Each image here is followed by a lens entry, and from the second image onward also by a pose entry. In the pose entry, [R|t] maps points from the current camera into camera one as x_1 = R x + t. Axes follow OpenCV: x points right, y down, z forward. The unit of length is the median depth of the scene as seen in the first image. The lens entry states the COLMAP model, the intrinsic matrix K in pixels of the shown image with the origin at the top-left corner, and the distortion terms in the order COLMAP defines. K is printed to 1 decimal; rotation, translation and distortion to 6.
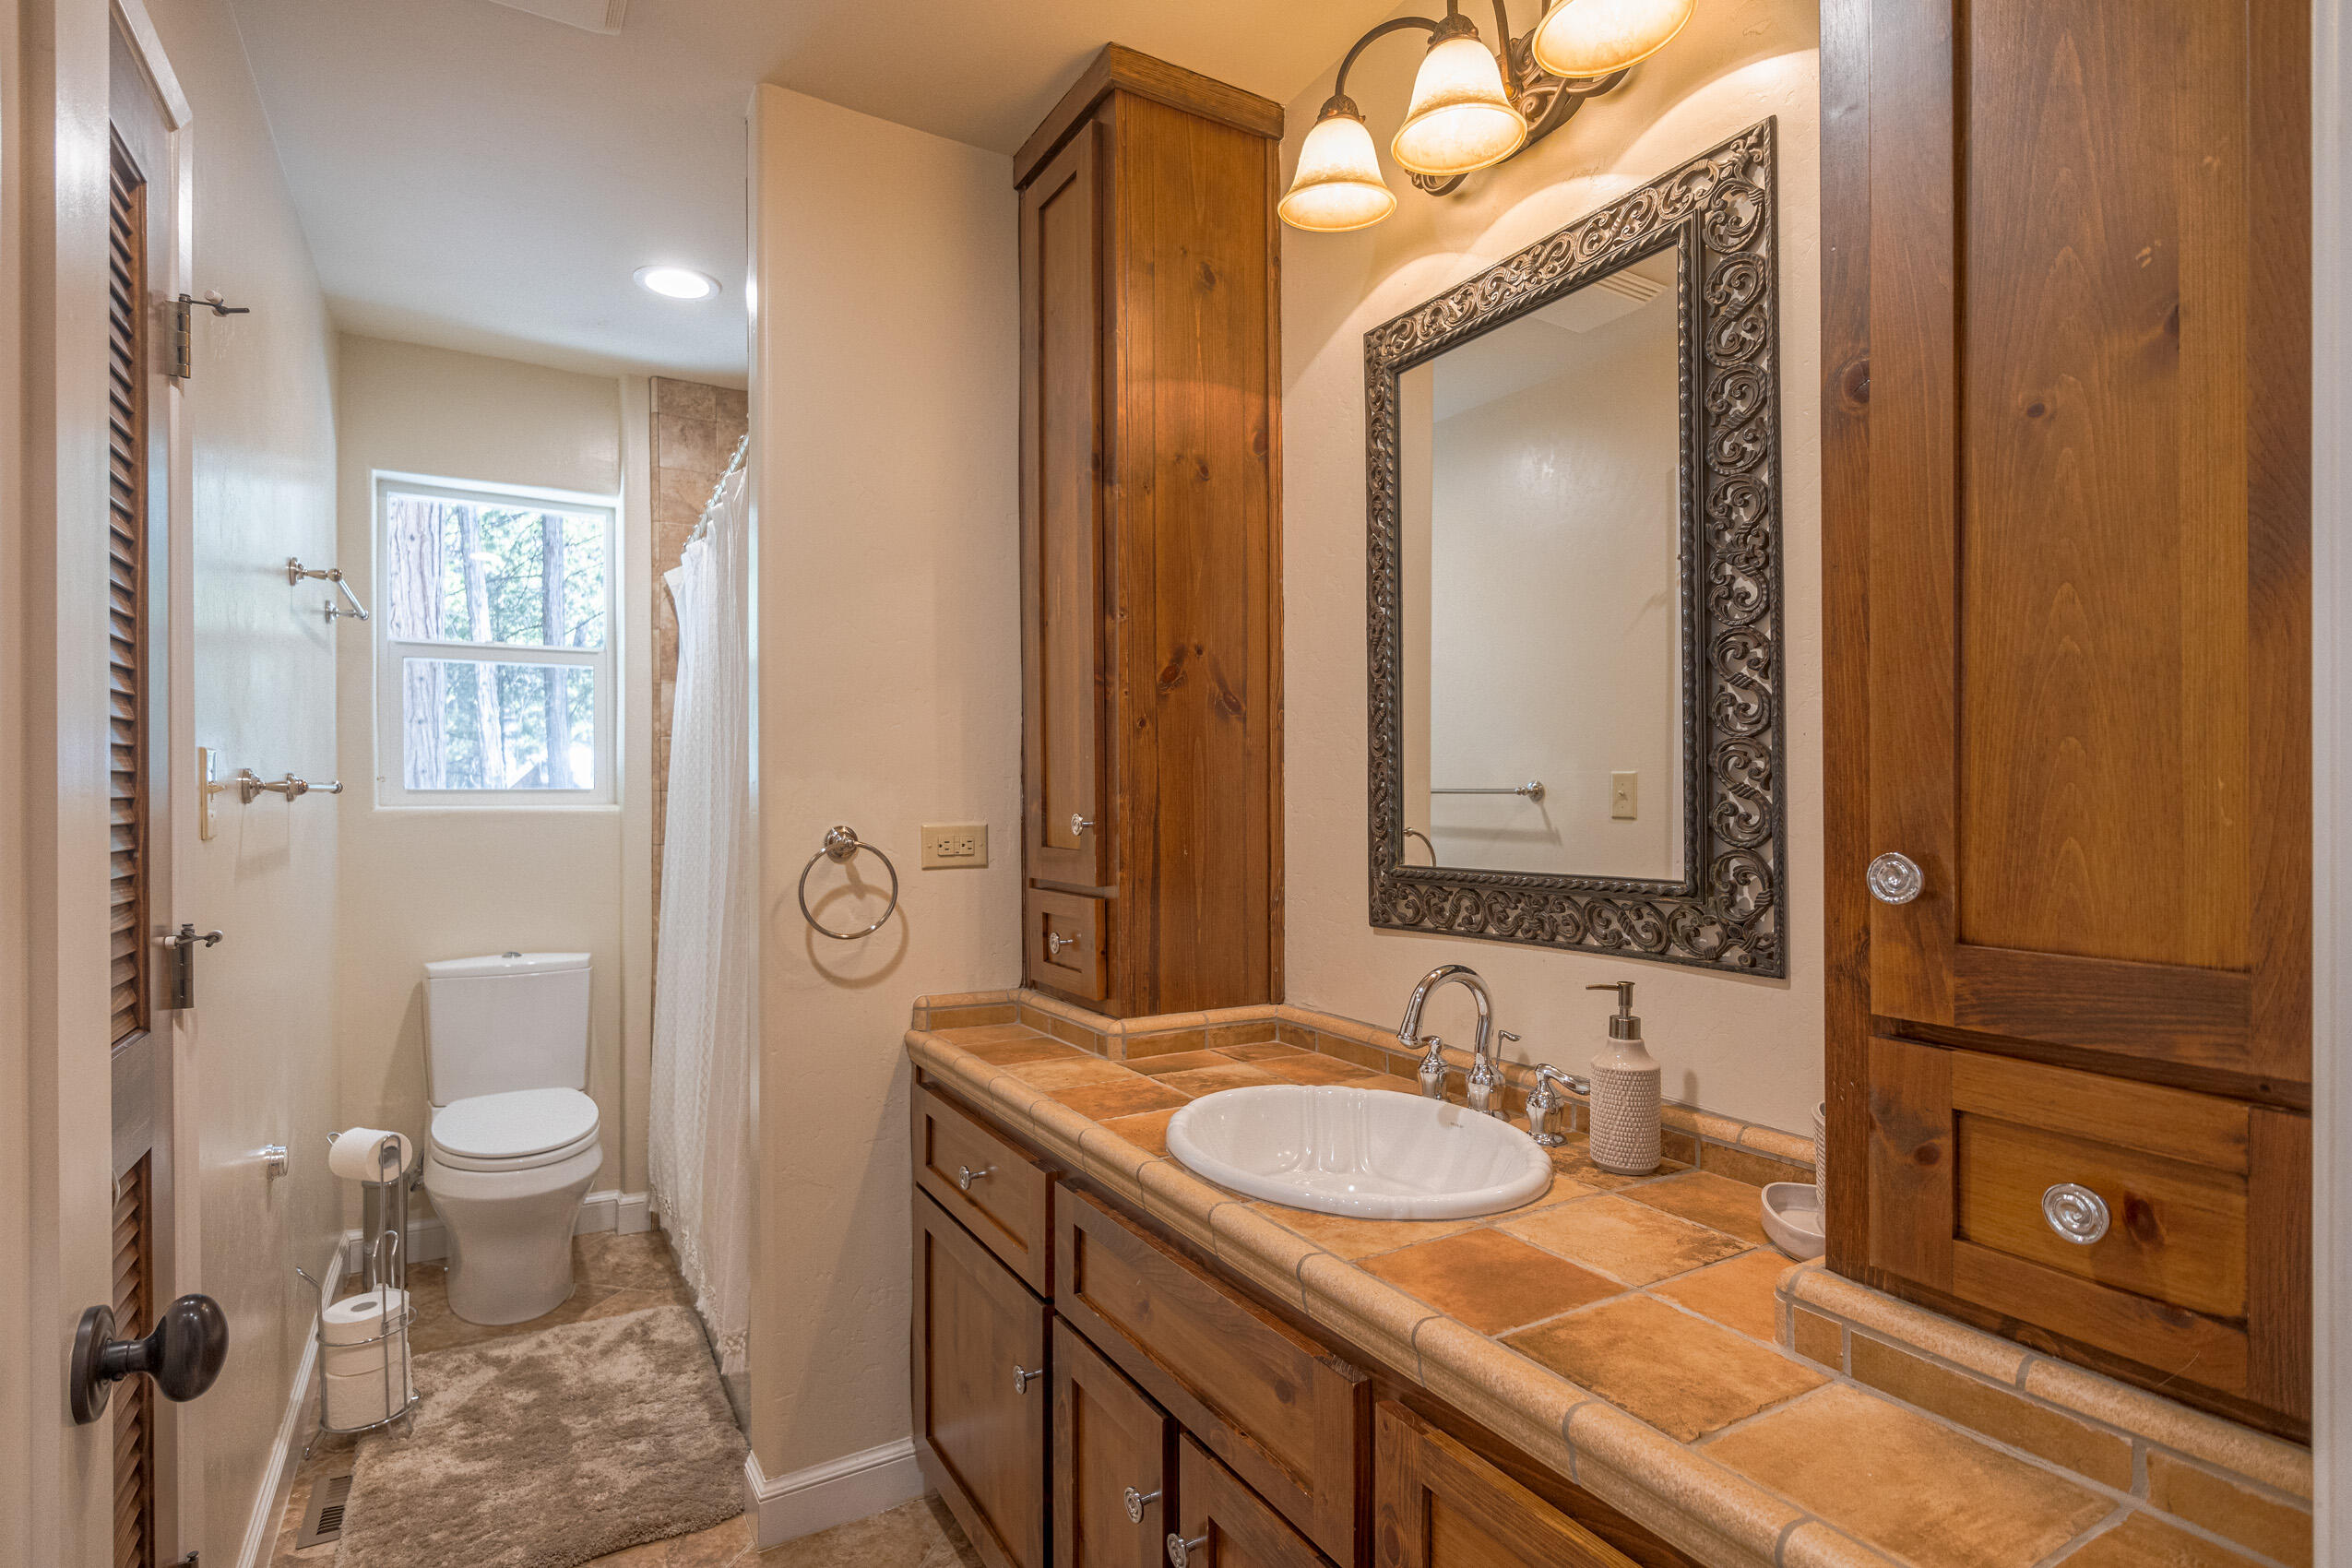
lens RADIAL K [[1202.9, 0, 1161.6], [0, 1202.9, 795.2], [0, 0, 1]] dist [-0.004098, -0.002337]
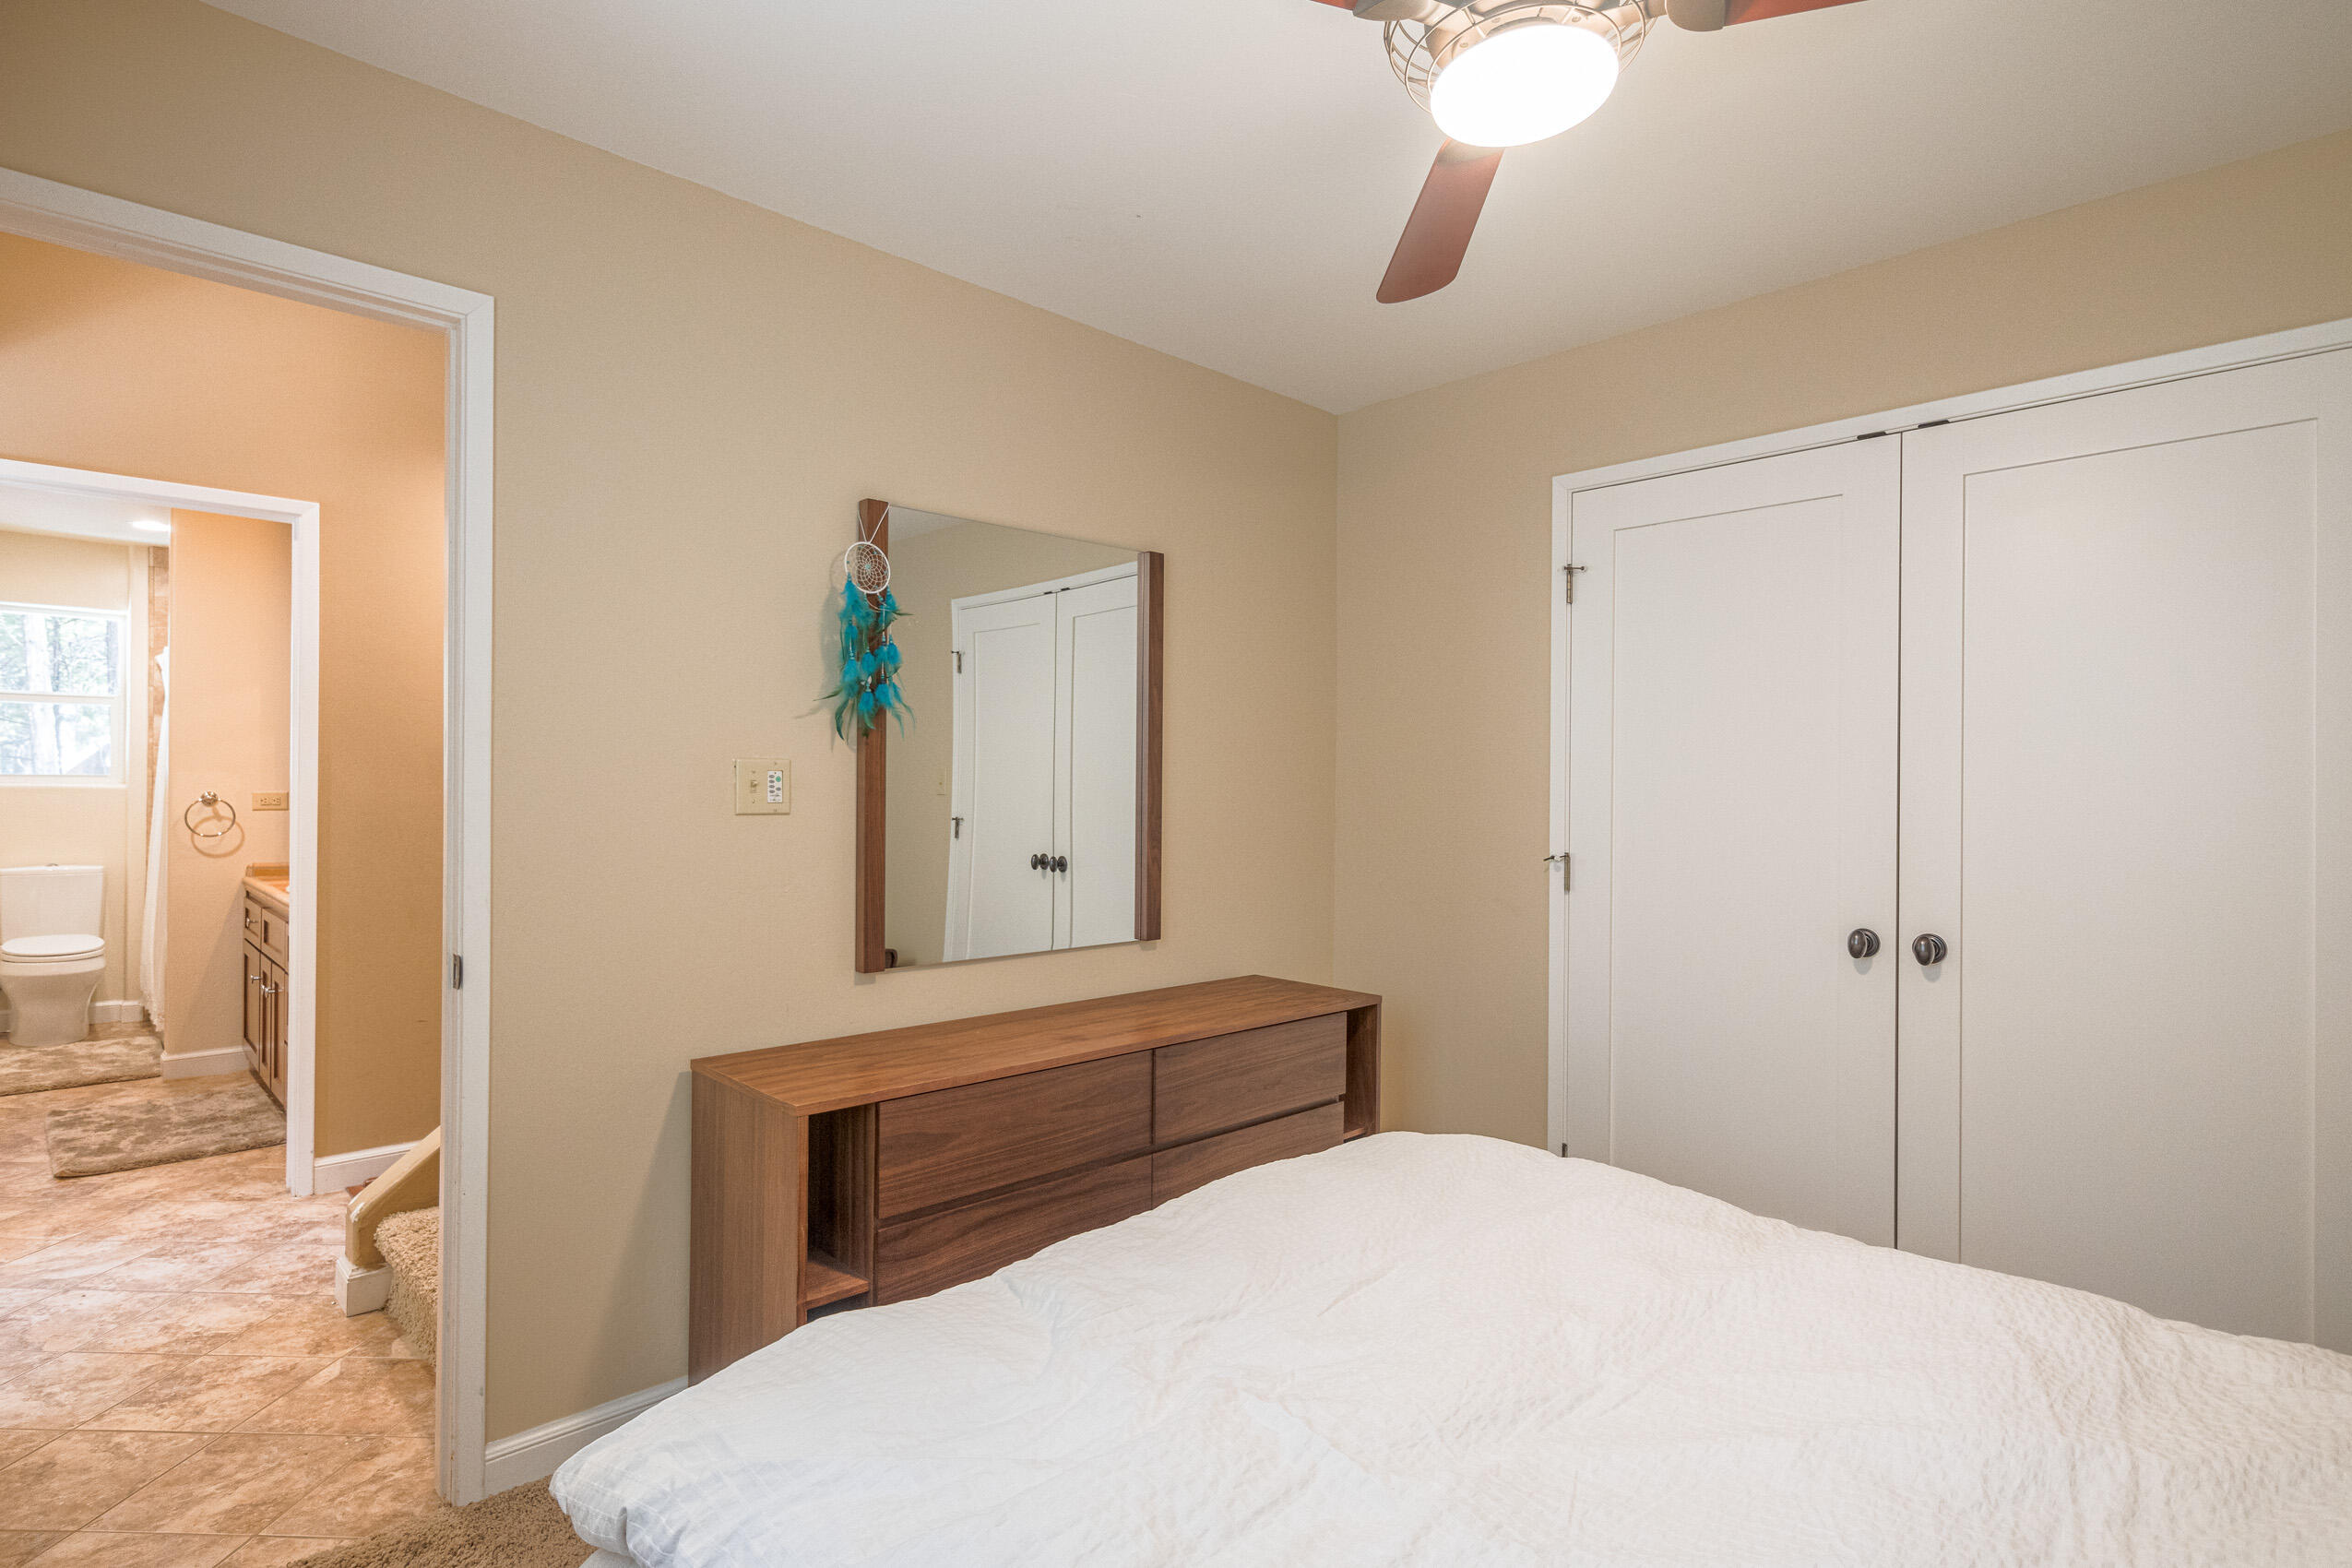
lens RADIAL K [[1239.7, 0, 1176.0], [0, 1239.7, 784.0], [0, 0, 1]] dist [-0.002060, -0.000836]
pose [[0.973216, 0.009081, 0.229712, 1.051279], [-0.008232, 0.999955, -0.004654, 0.005712], [-0.229744, 0.002639, 0.973247, -1.872415]]
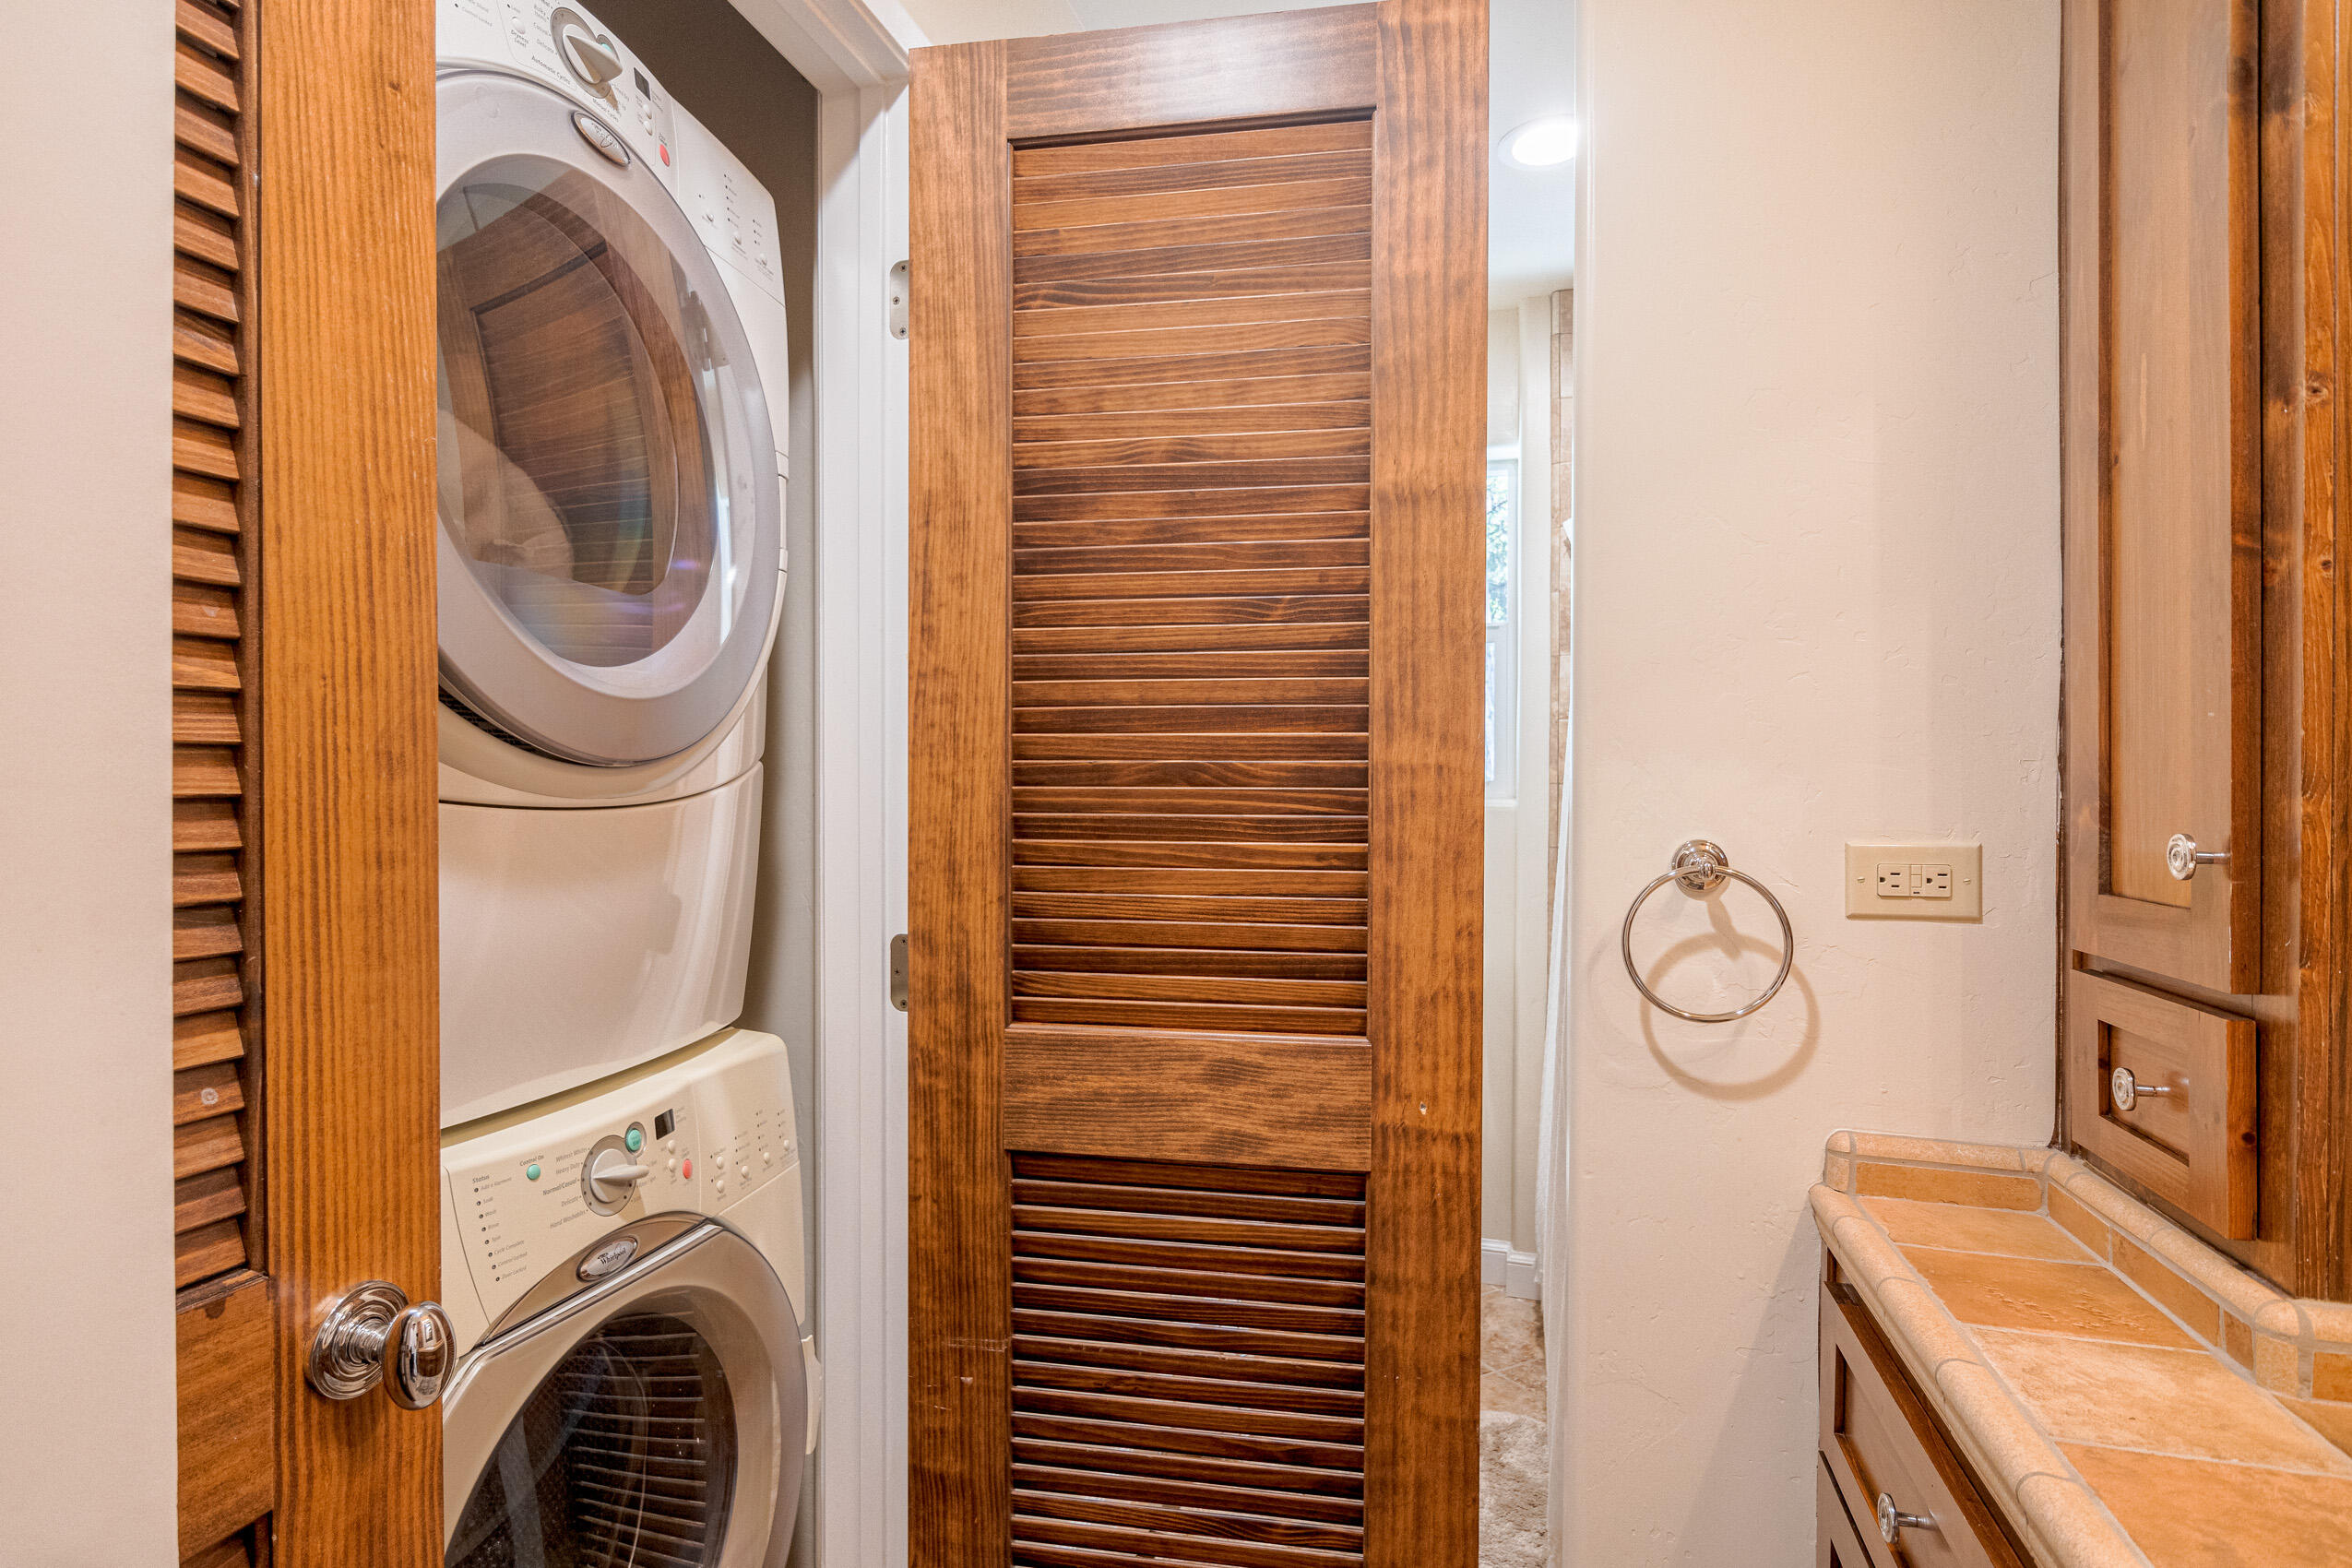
lens RADIAL K [[1202.9, 0, 1161.6], [0, 1202.9, 795.2], [0, 0, 1]] dist [-0.004098, -0.002337]
pose [[0.694724, 0.011470, -0.719185, -0.009147], [-0.007583, 0.999934, 0.008621, -0.001046], [0.719236, -0.000536, 0.694765, 0.351231]]
